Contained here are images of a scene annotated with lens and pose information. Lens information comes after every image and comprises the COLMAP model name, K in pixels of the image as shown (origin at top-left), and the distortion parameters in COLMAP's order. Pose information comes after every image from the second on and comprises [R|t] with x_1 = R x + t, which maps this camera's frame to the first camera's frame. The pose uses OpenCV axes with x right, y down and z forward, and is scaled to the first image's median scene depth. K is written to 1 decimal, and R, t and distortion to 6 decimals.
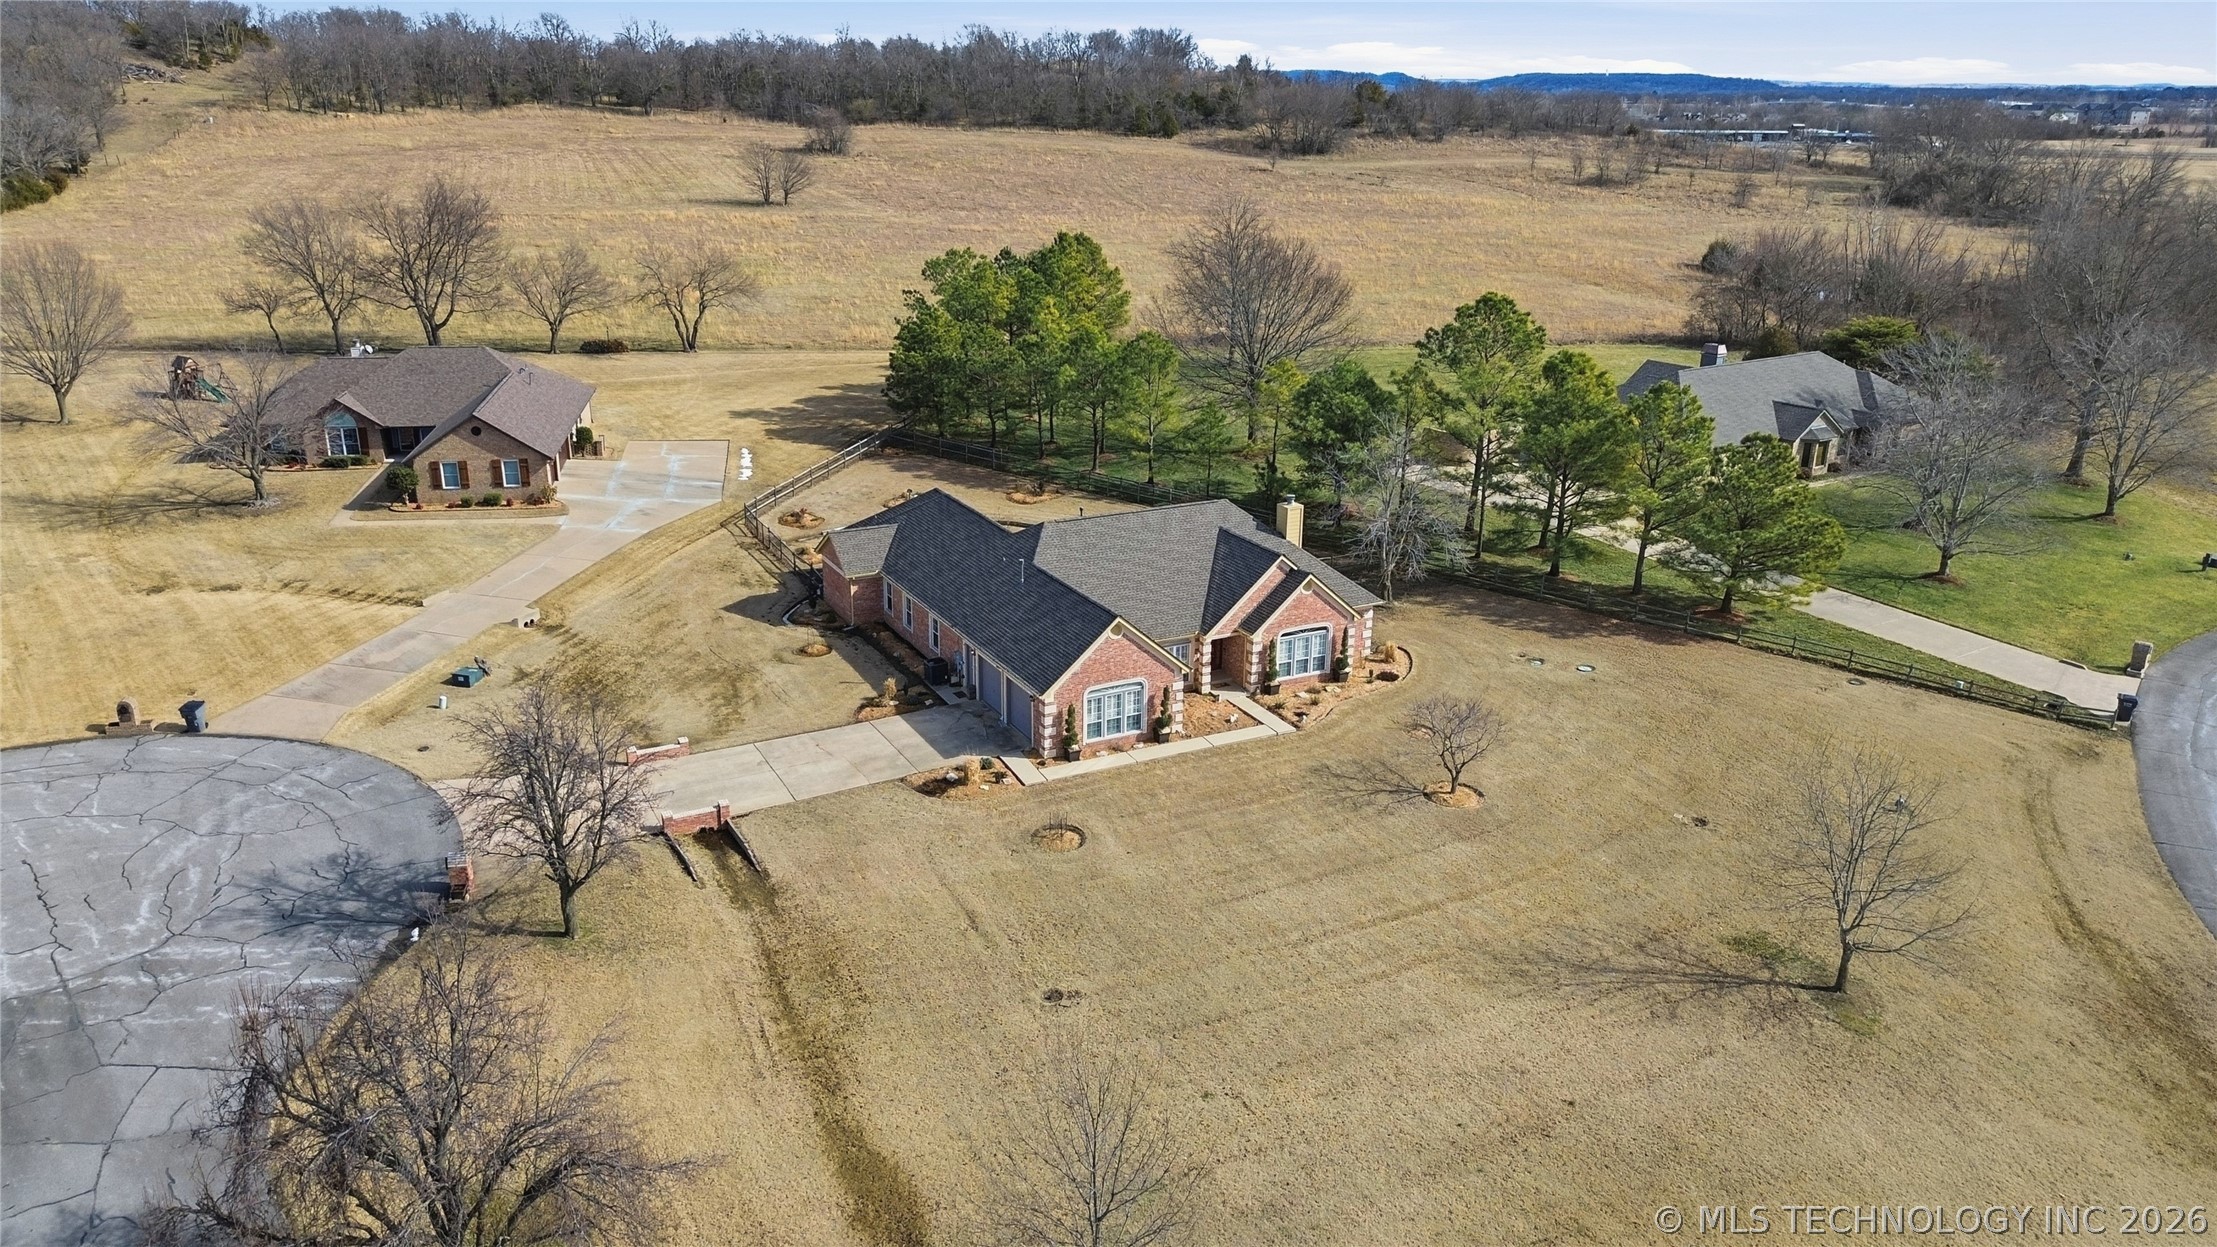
lens RADIAL K [[1541.7, 0, 1108.5], [0, 1541.7, 623.5], [0, 0, 1]] dist [0.019256, -0.003661]
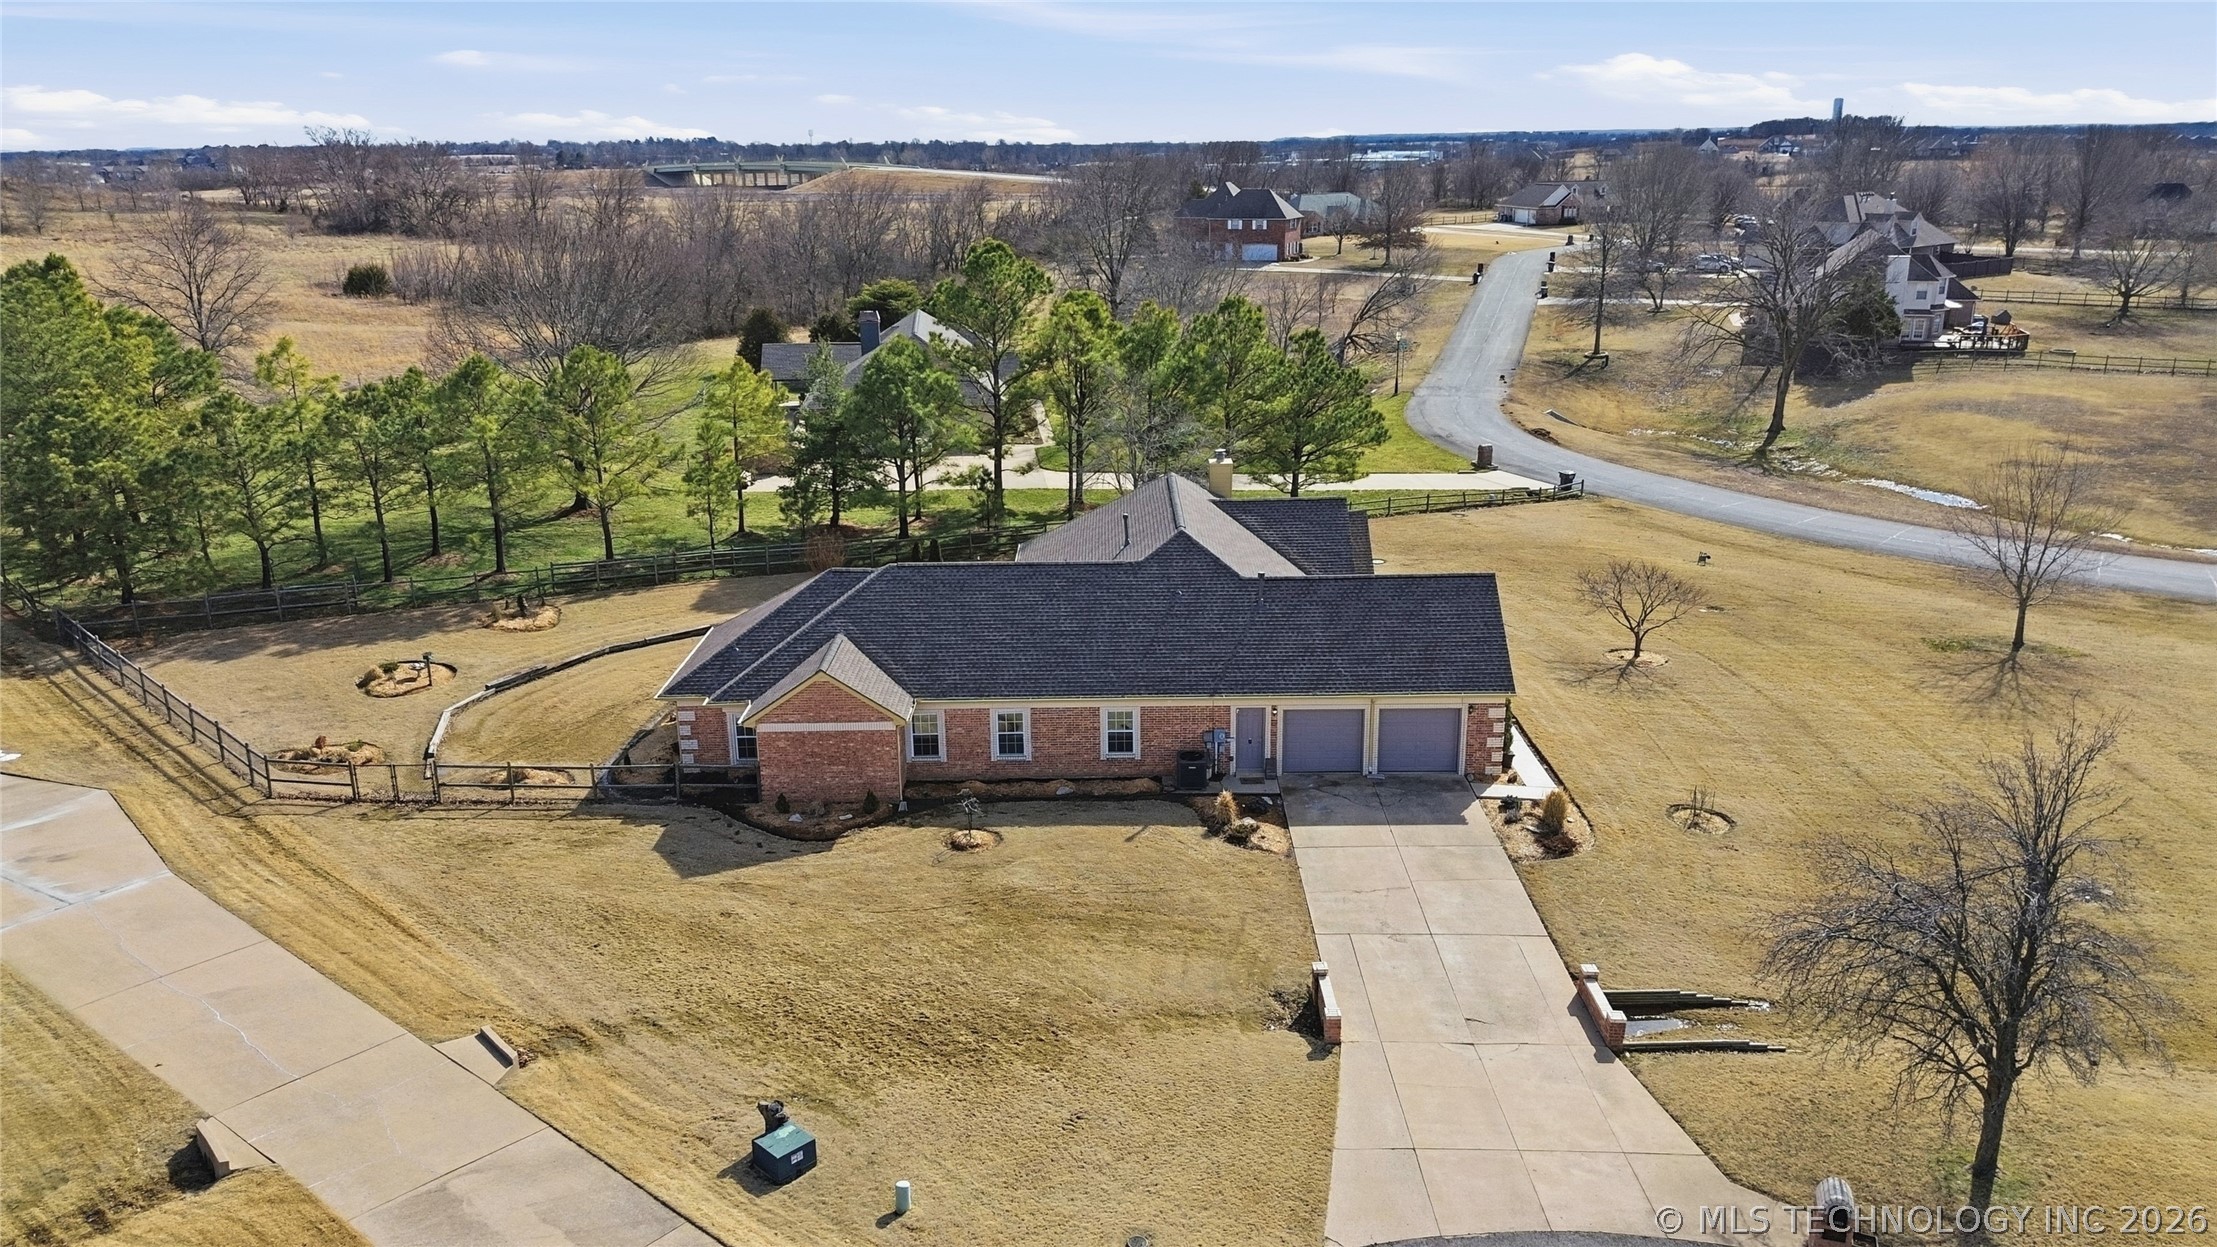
lens RADIAL K [[1541.7, 0, 1108.5], [0, 1541.7, 623.5], [0, 0, 1]] dist [0.019256, -0.003661]
pose [[0.482123, -0.281513, 0.829643, -0.521581], [0.309464, 0.940646, 0.139342, -0.106276], [-0.819627, 0.189564, 0.540626, 0.489598]]
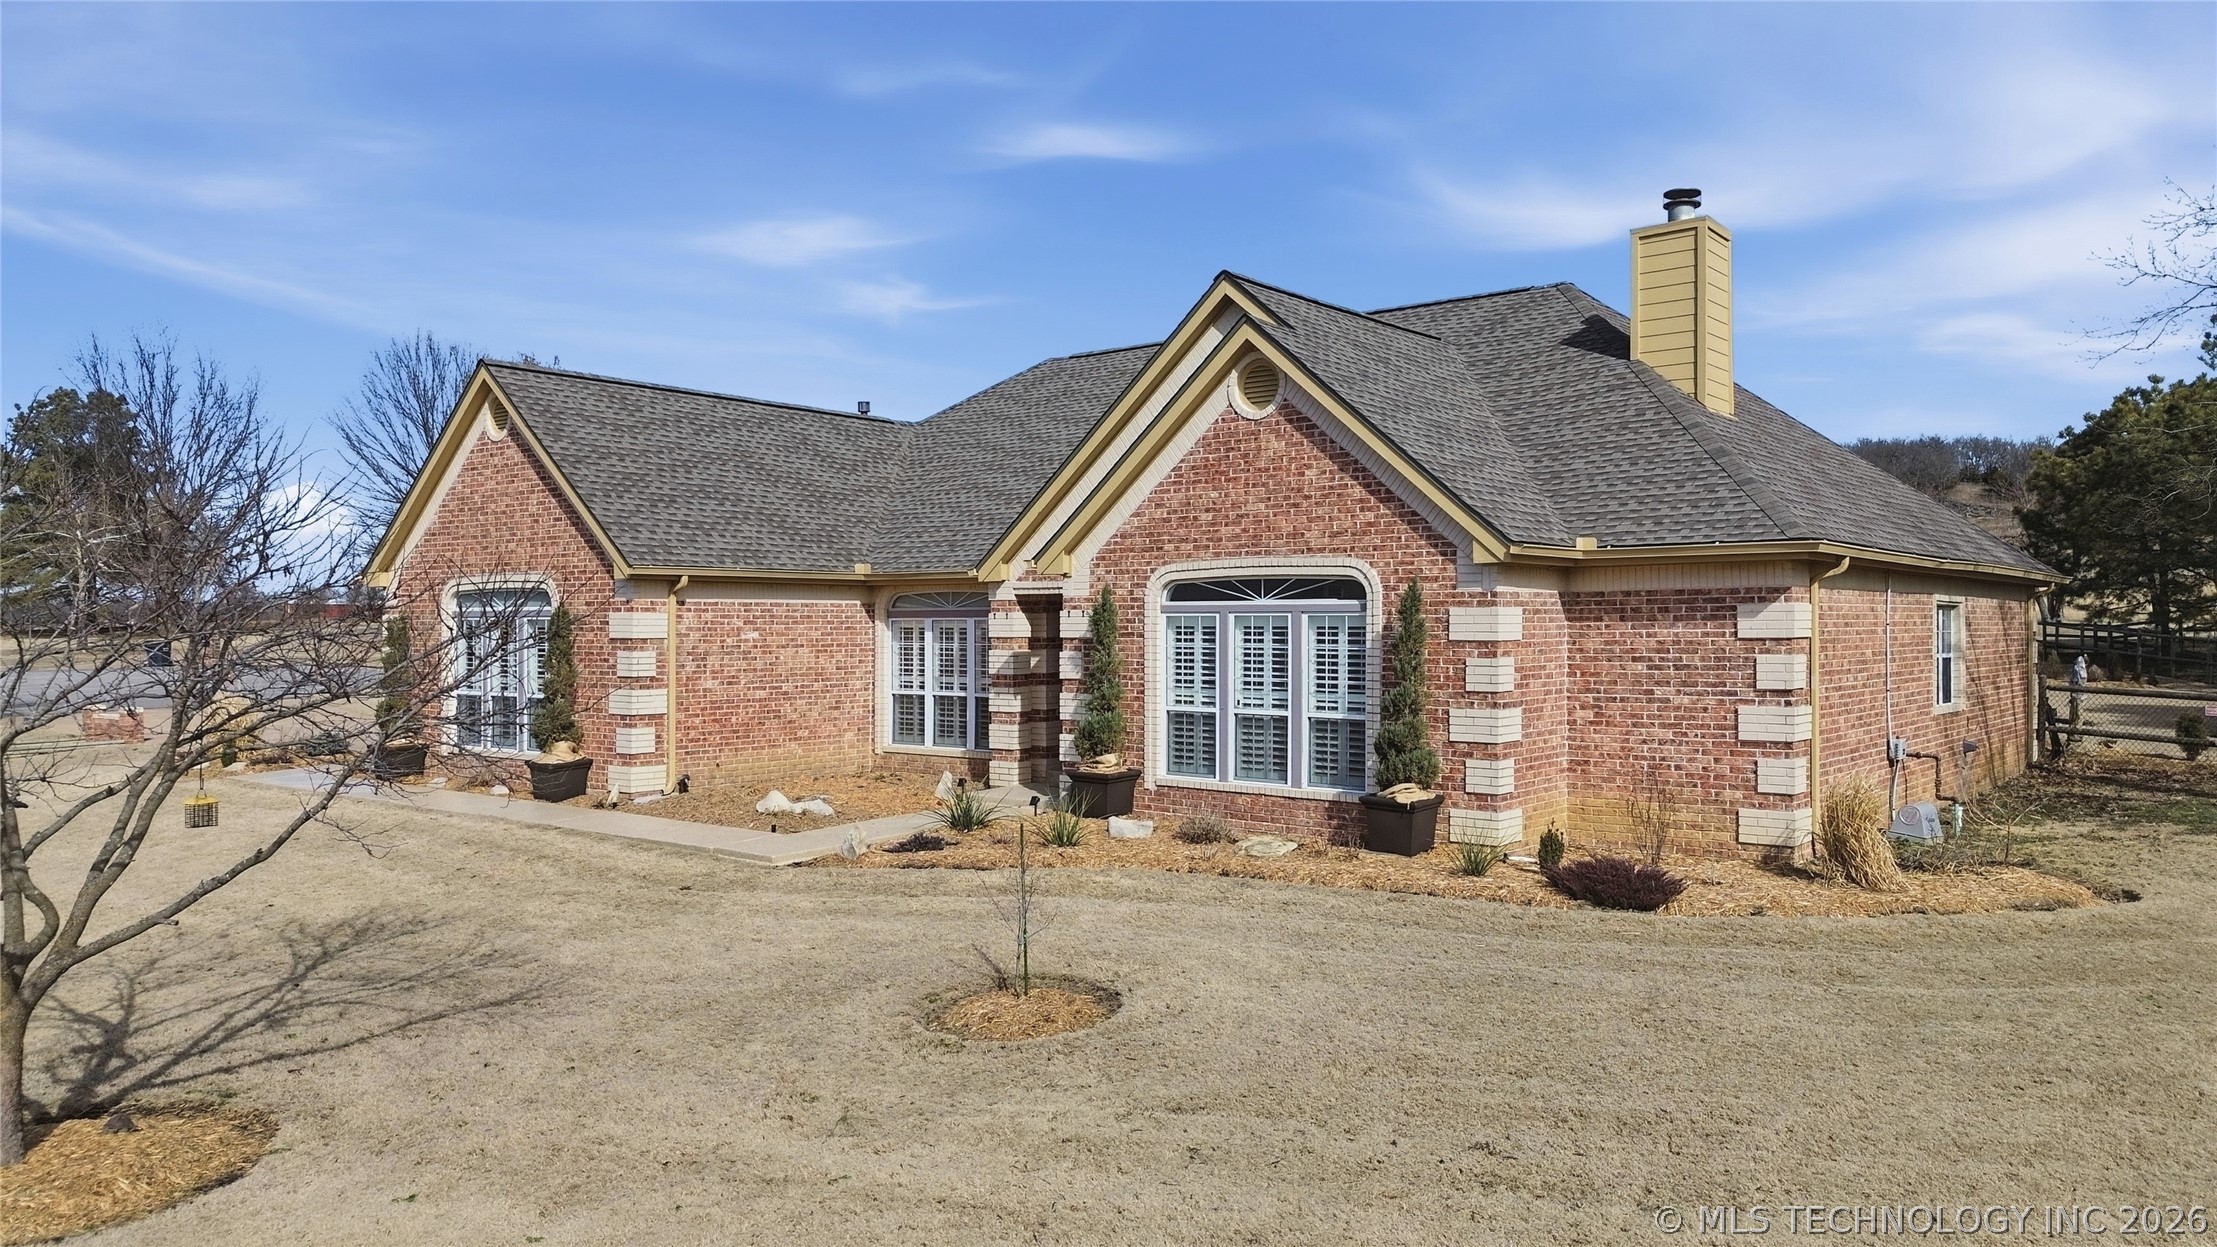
lens RADIAL K [[1541.7, 0, 1108.5], [0, 1541.7, 623.5], [0, 0, 1]] dist [0.019256, -0.003661]
pose [[0.383712, -0.014233, -0.923343, 0.254812], [-0.293647, 0.946101, -0.136615, 0.037414], [0.875521, 0.323558, 0.358851, 0.682420]]
